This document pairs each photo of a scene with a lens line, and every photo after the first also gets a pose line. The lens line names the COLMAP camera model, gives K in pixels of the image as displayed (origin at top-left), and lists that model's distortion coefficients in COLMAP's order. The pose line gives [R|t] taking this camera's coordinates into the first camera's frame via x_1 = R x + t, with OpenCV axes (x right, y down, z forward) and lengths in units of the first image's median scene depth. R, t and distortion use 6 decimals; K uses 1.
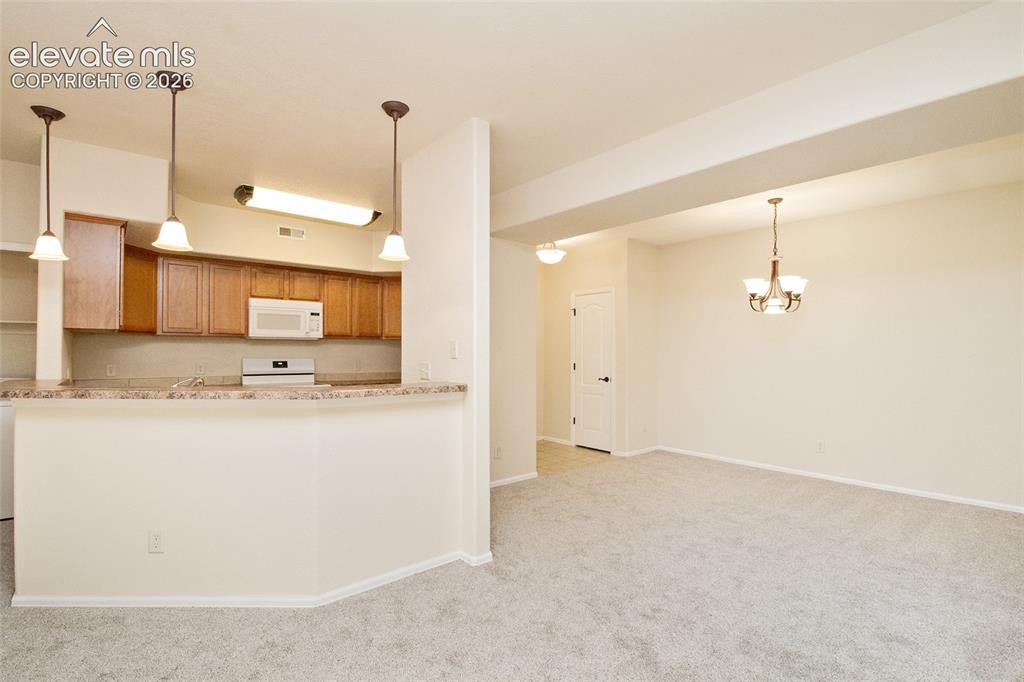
lens RADIAL K [[483.0, 0, 507.4], [0, 483.0, 348.0], [0, 0, 1]] dist [-0.001073, -0.013711]
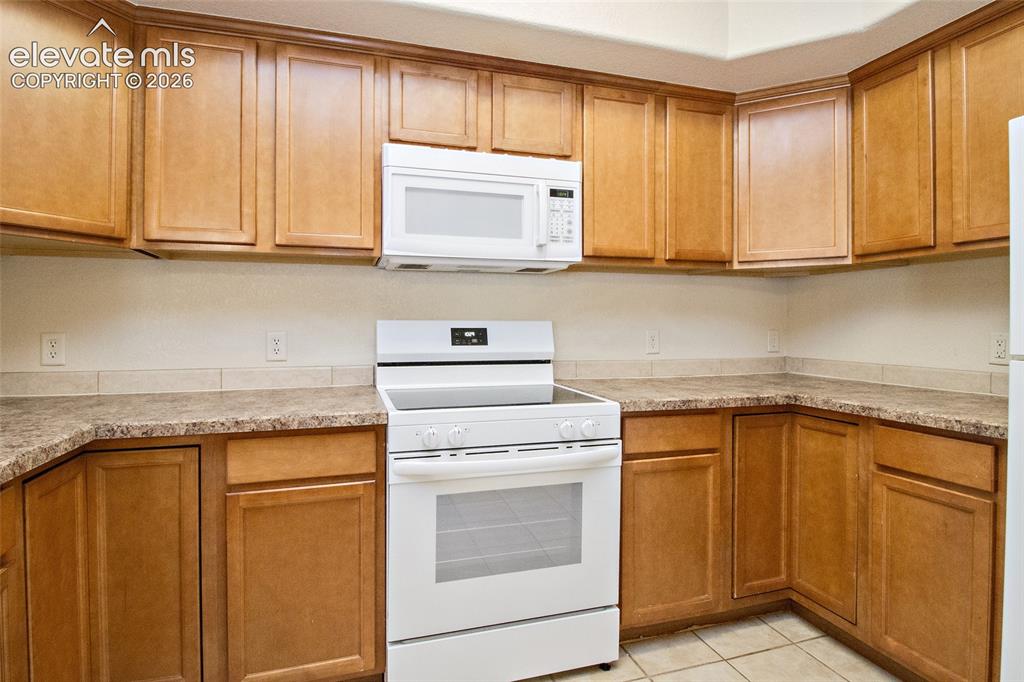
lens RADIAL K [[493.0, 0, 514.2], [0, 493.0, 328.0], [0, 0, 1]] dist [0.000911, -0.013876]
pose [[0.911641, 0.003198, -0.410975, -0.341239], [0.005762, 0.999772, 0.020562, 0.023058], [0.410947, -0.021114, 0.911415, 0.796270]]
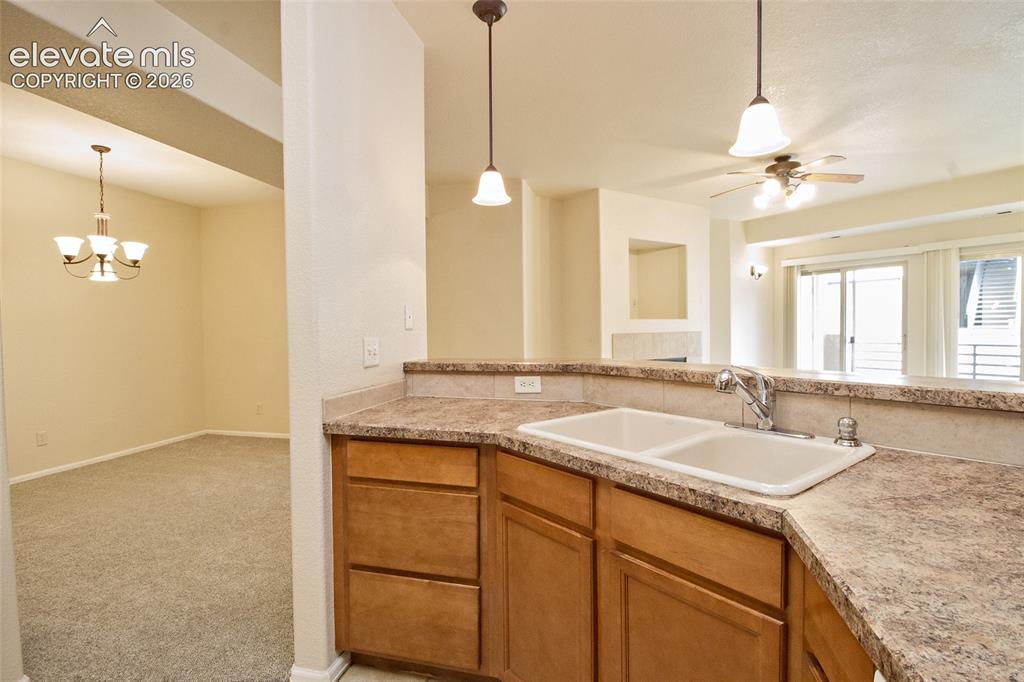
lens RADIAL K [[486.3, 0, 512.5], [0, 486.3, 336.4], [0, 0, 1]] dist [0.000345, -0.013846]
pose [[-0.578592, -0.016085, 0.815459, -0.561039], [0.000524, 0.999798, 0.020093, 0.008997], [-0.815617, 0.012053, -0.578467, 0.898809]]
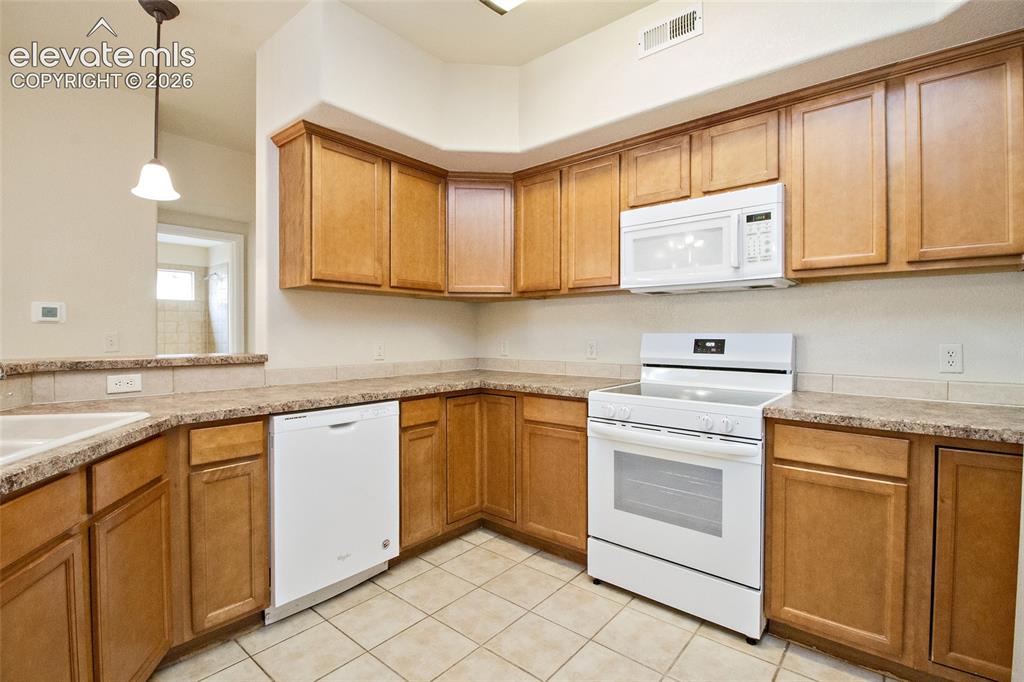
lens RADIAL K [[486.3, 0, 512.5], [0, 486.3, 336.4], [0, 0, 1]] dist [0.000345, -0.013846]
pose [[0.146642, 0.004897, -0.989178, -0.056419], [0.012827, 0.999894, 0.006852, 0.022871], [0.989107, -0.013693, 0.146563, 0.902901]]
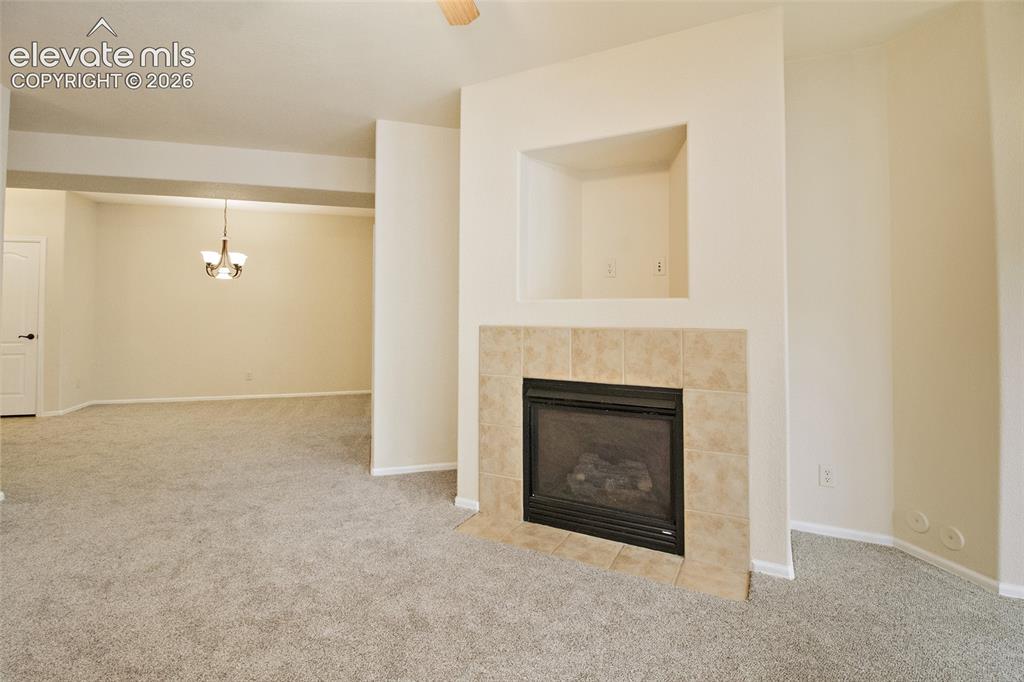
lens RADIAL K [[490.0, 0, 511.7], [0, 490.0, 296.5], [0, 0, 1]] dist [0.004007, -0.011082]
pose [[0.417341, 0.024920, 0.908408, -0.352706], [-0.009493, 0.999689, -0.023063, 0.001752], [-0.908700, 0.001002, 0.417448, -0.303758]]
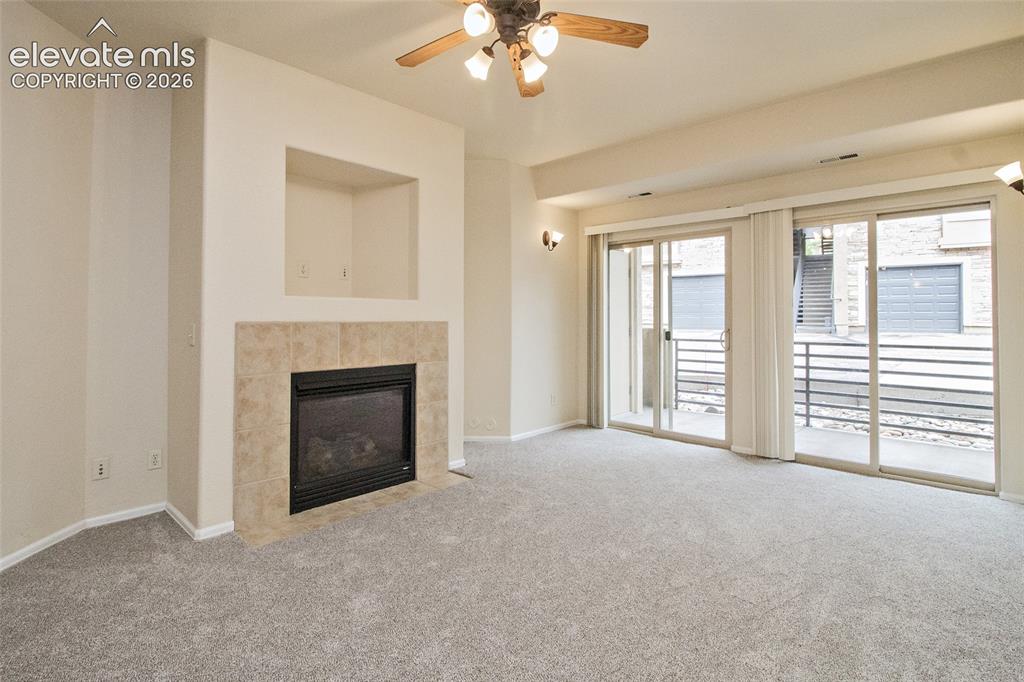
lens RADIAL K [[505.0, 0, 516.7], [0, 505.0, 303.7], [0, 0, 1]] dist [0.003836, -0.012267]
pose [[-0.771919, 0.011194, 0.635622, -0.413186], [-0.013610, 0.999325, -0.034127, 0.020893], [-0.635575, -0.034994, -0.771246, 0.288780]]
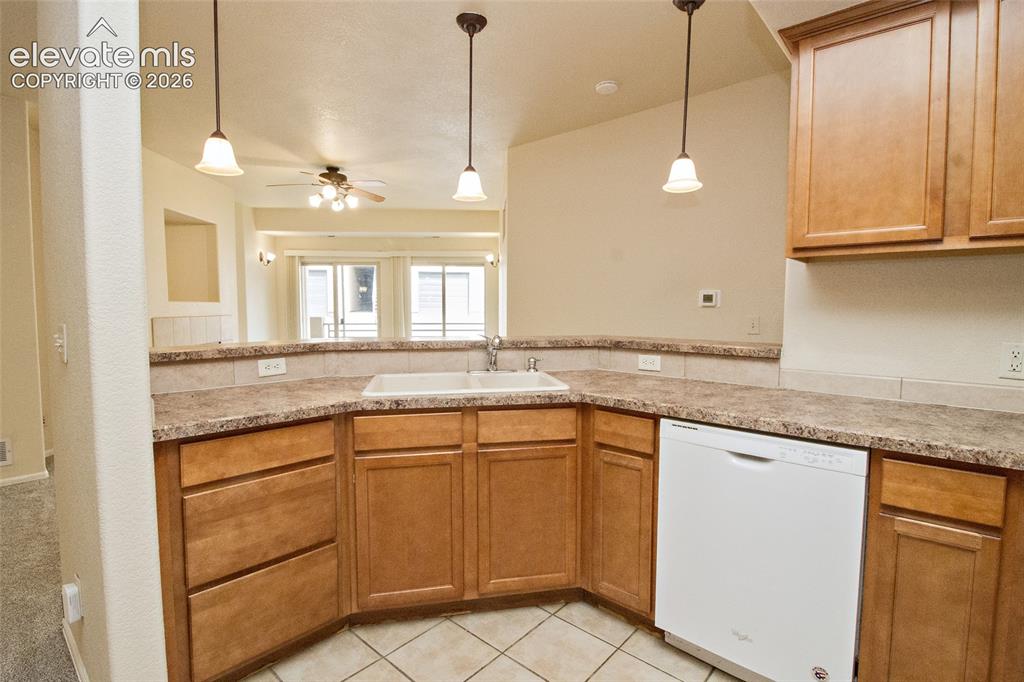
lens RADIAL K [[492.3, 0, 511.9], [0, 492.3, 334.0], [0, 0, 1]] dist [-0.000737, -0.000366]
pose [[-0.991629, 0.001834, -0.129110, -0.350066], [-0.004071, 0.998958, 0.045454, 0.010363], [0.129059, 0.045599, -0.990588, 1.124515]]
